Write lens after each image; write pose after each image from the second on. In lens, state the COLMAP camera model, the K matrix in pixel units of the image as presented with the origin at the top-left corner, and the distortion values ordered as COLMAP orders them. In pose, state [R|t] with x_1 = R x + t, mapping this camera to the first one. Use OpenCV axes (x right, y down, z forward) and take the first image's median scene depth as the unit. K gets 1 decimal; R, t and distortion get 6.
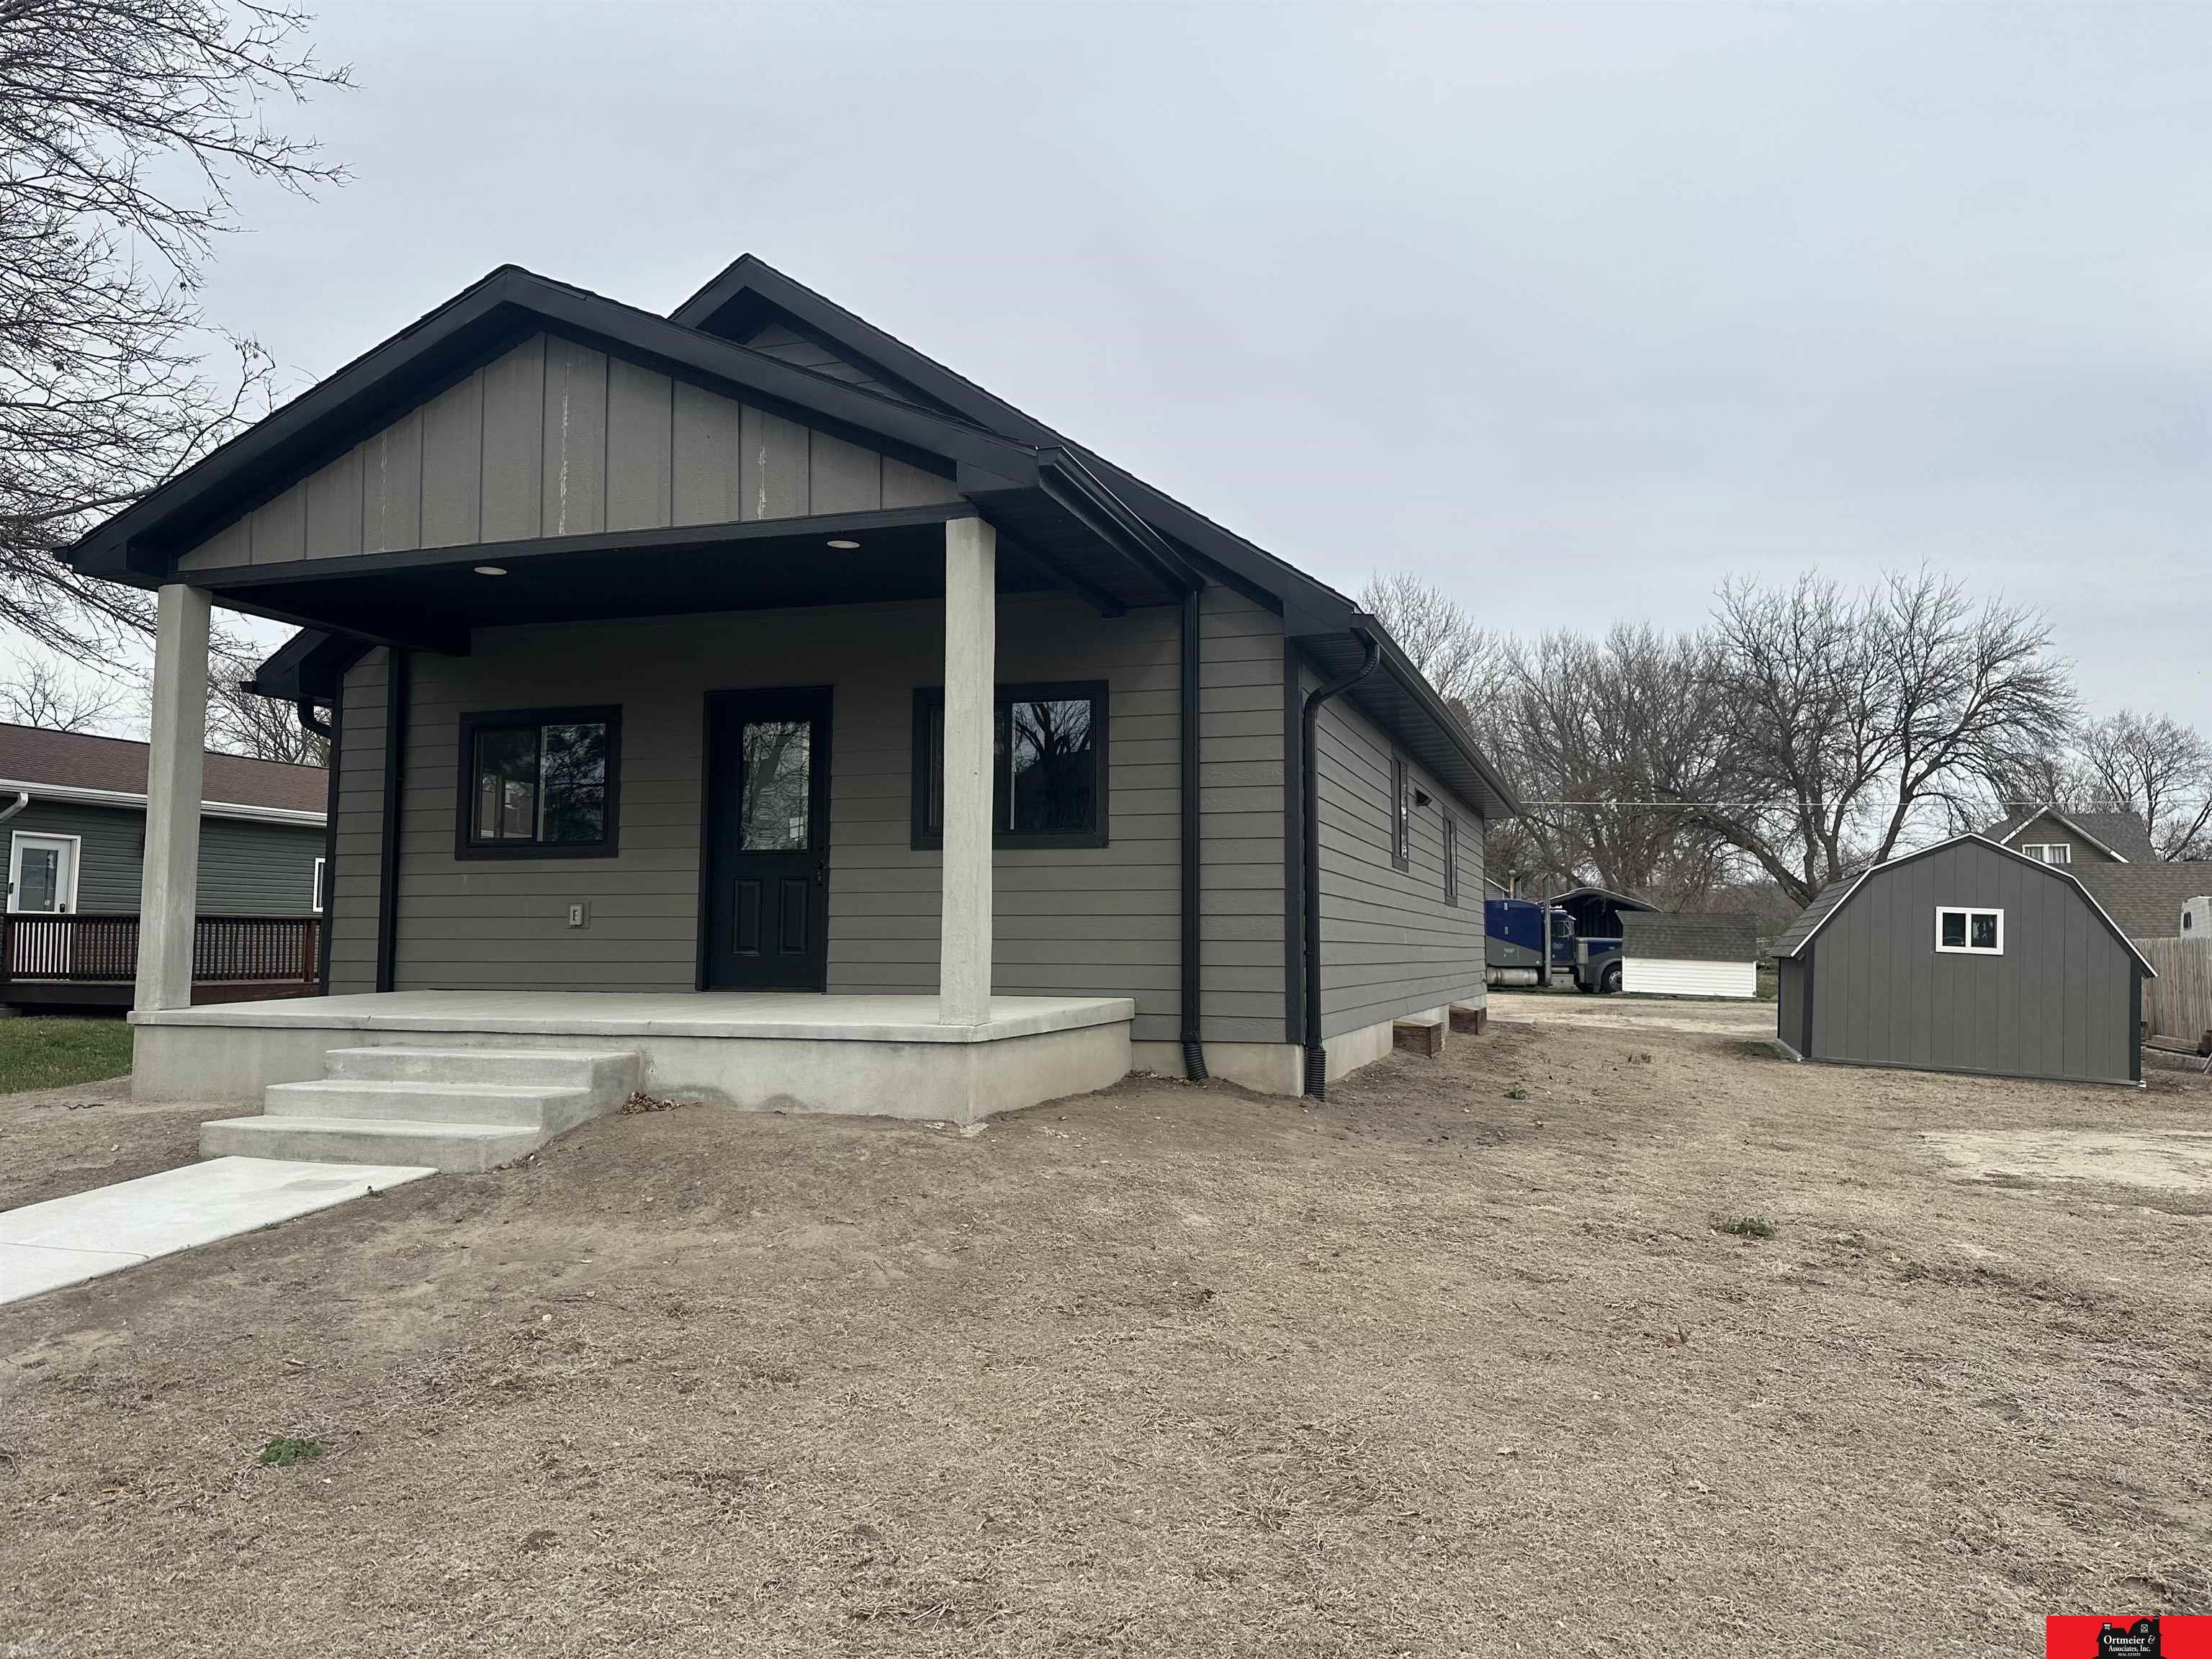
lens RADIAL K [[1545.2, 0, 1117.5], [0, 1545.2, 795.5], [0, 0, 1]] dist [0.077892, -0.053426]
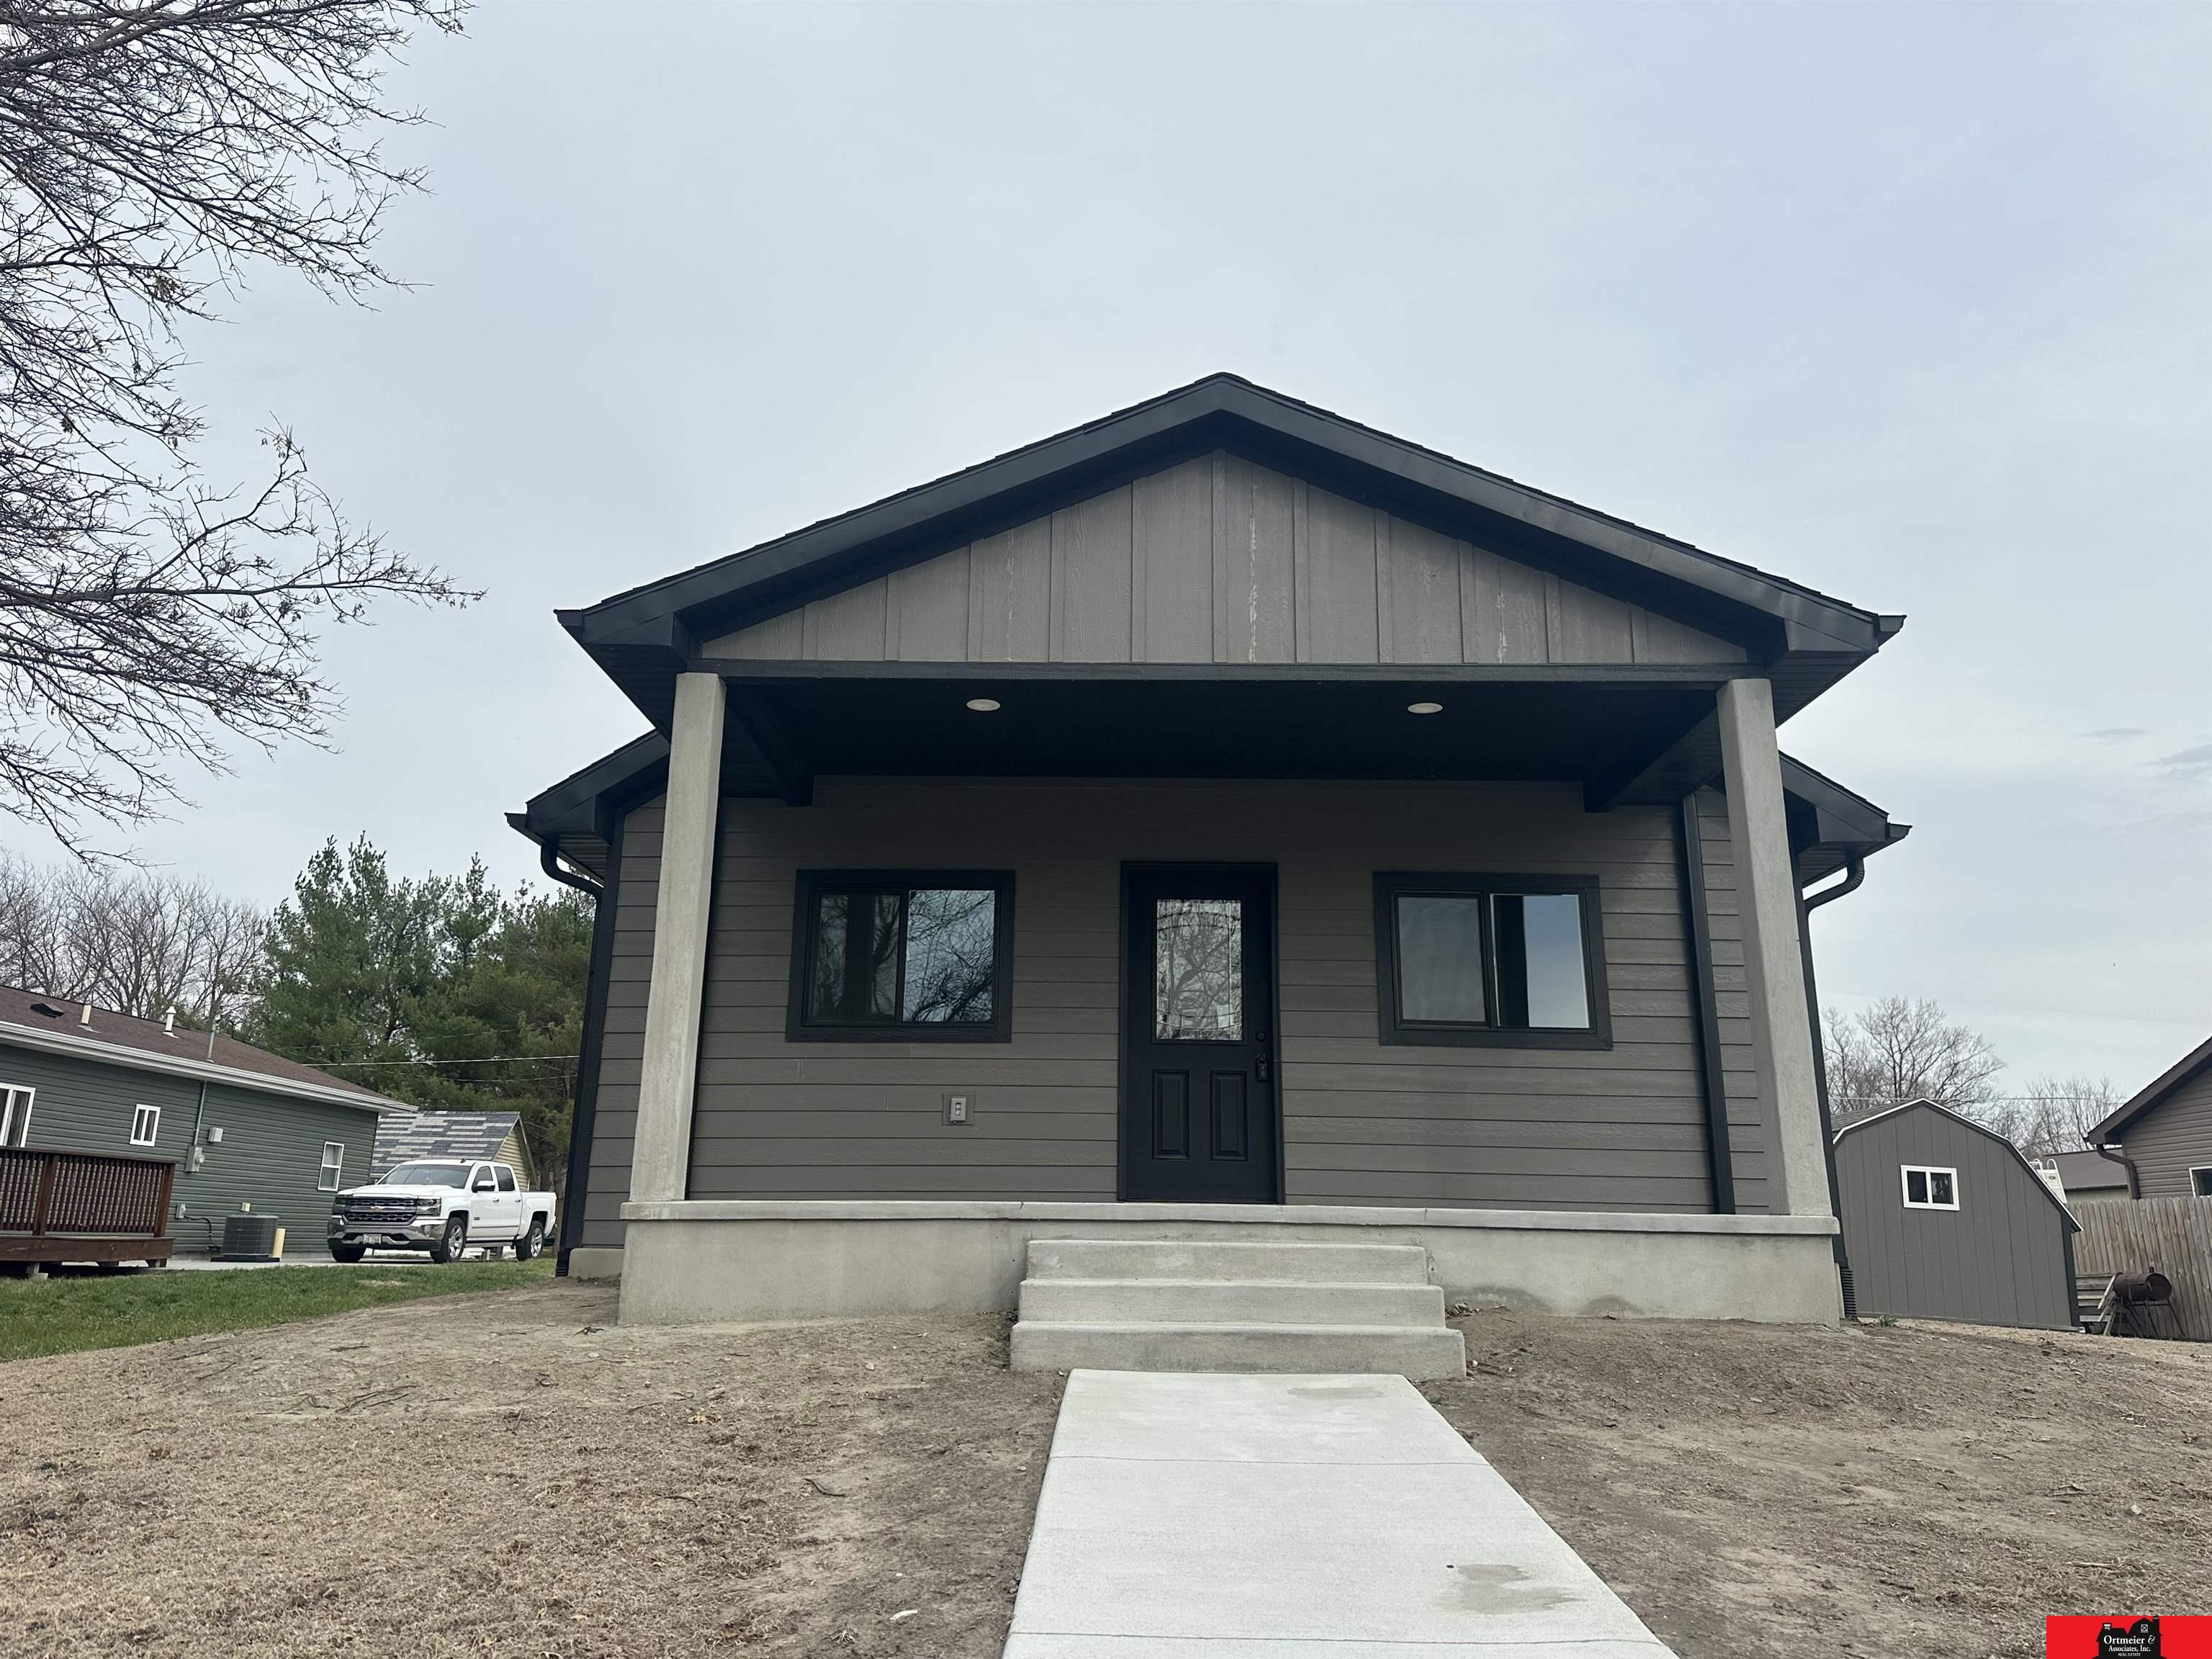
lens RADIAL K [[1545.2, 0, 1102.6], [0, 1545.2, 814.0], [0, 0, 1]] dist [0.077892, -0.053426]
pose [[0.952207, 0.087017, 0.292797, -0.628504], [-0.036540, 0.984130, -0.173644, 0.072706], [-0.303260, 0.154647, 0.940275, 0.177295]]
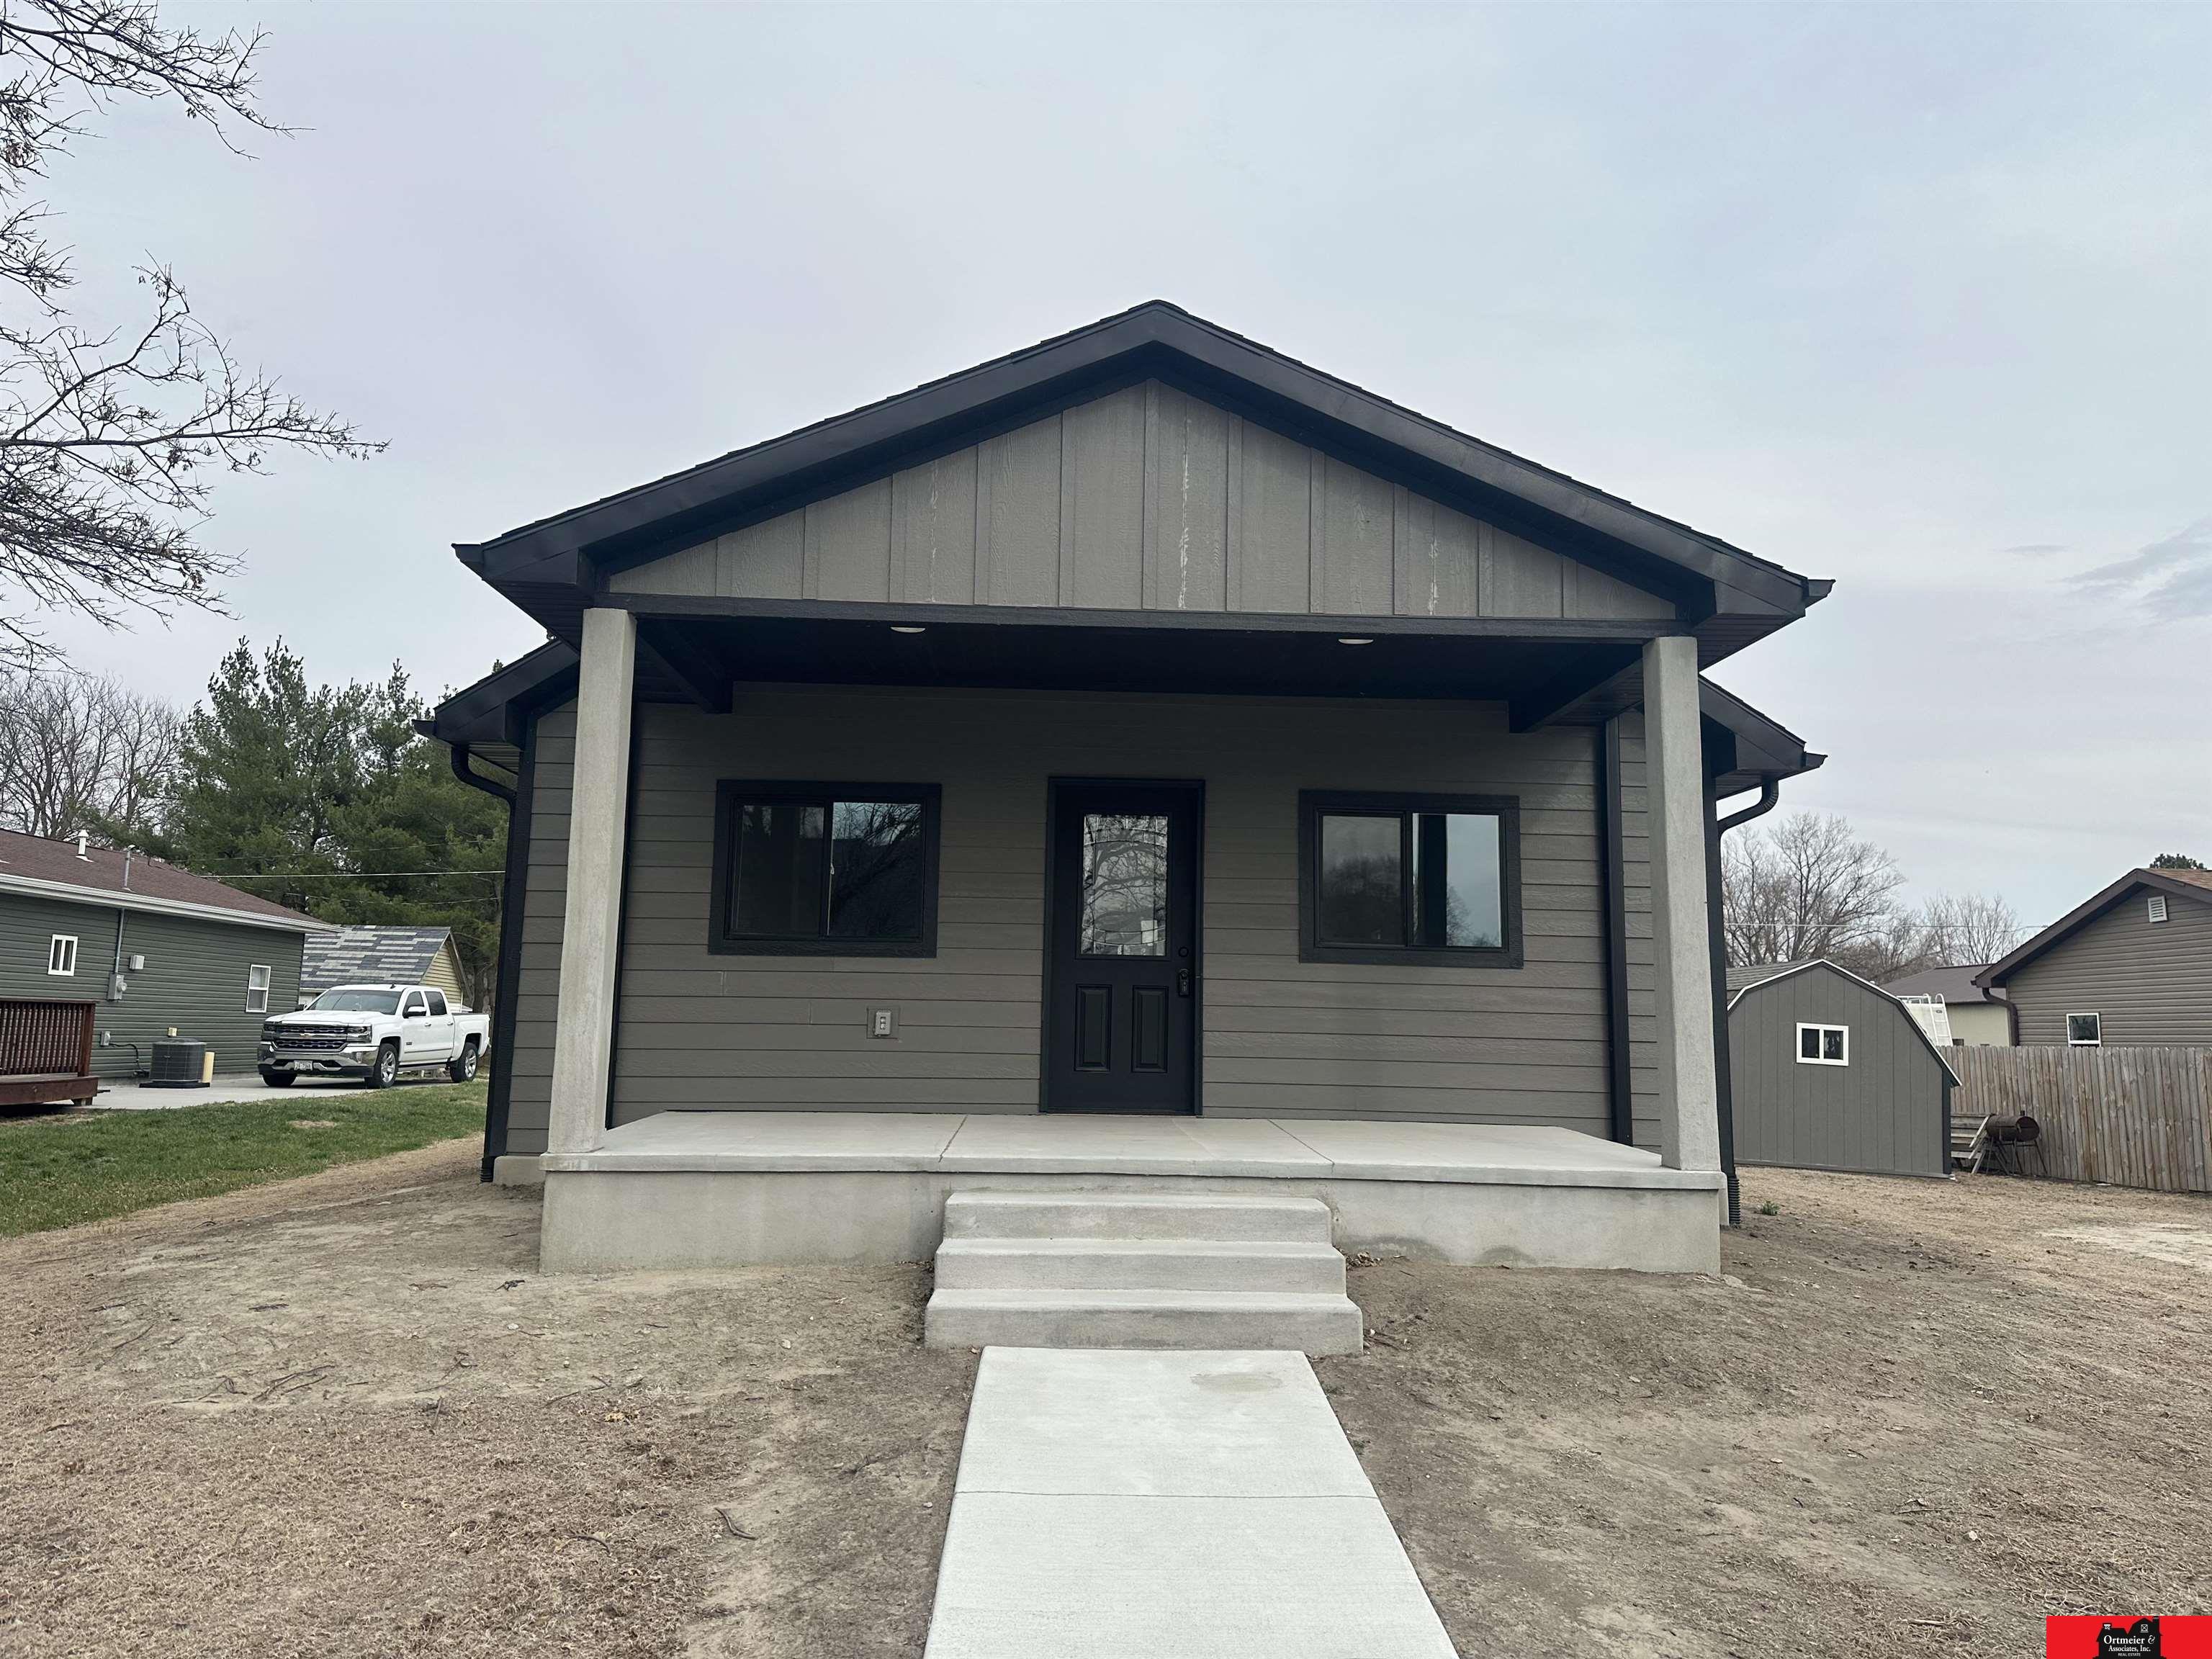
lens RADIAL K [[1545.2, 0, 1101.3], [0, 1545.2, 800.9], [0, 0, 1]] dist [0.077892, -0.053426]
pose [[0.938589, 0.063775, 0.339092, -0.625500], [-0.047834, 0.997330, -0.055171, -0.005307], [-0.341705, 0.035563, 0.939134, 0.173586]]
